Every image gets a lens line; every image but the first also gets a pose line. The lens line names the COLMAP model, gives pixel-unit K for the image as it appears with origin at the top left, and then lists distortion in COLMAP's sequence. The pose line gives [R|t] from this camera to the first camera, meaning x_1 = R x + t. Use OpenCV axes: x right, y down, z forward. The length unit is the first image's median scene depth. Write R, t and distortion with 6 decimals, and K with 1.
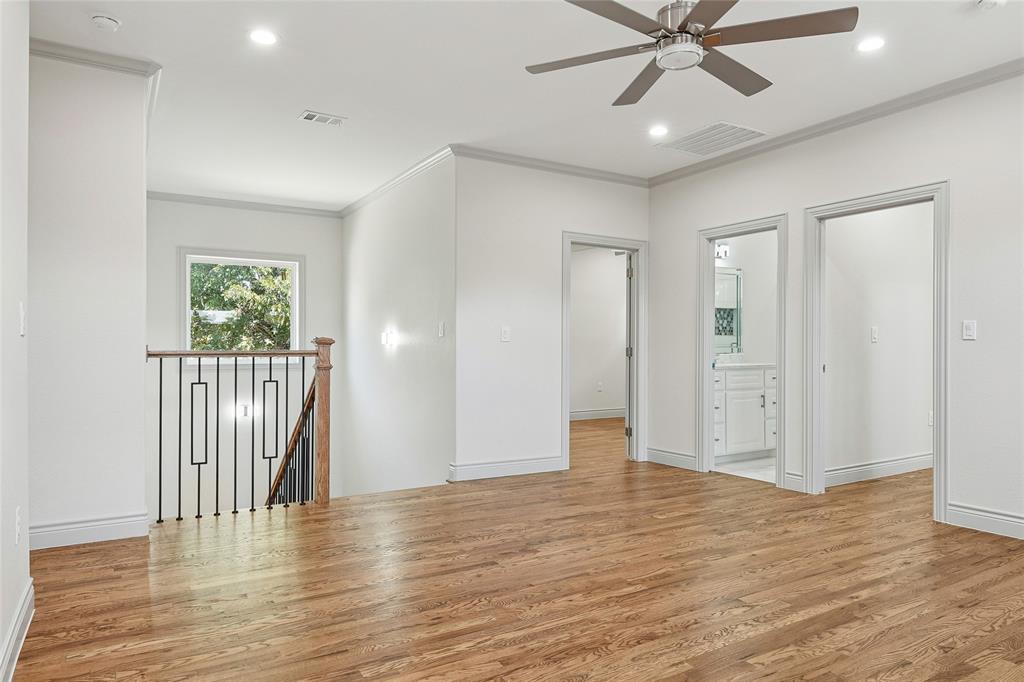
lens RADIAL K [[655.6, 0, 513.0], [0, 655.6, 342.1], [0, 0, 1]] dist [0.001946, -0.006784]
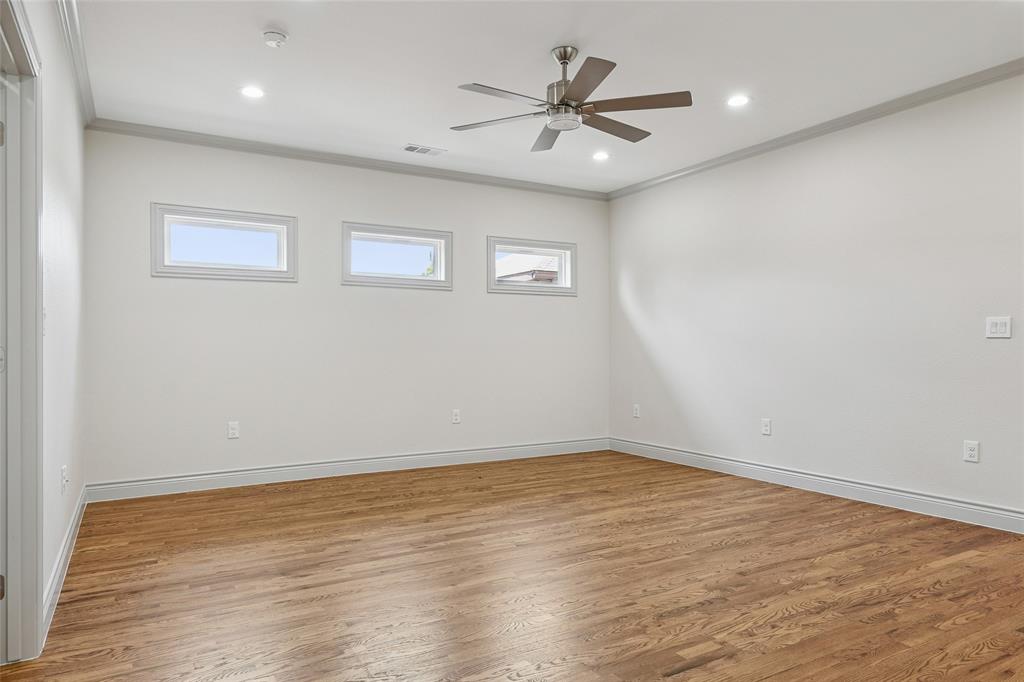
lens RADIAL K [[655.6, 0, 510.3], [0, 655.6, 338.6], [0, 0, 1]] dist [0.001946, -0.006784]
pose [[-0.999864, 0.004219, 0.015918, 0.303430], [0.003790, 0.999631, -0.026913, 0.023006], [-0.016025, -0.026849, -0.999511, 2.064641]]
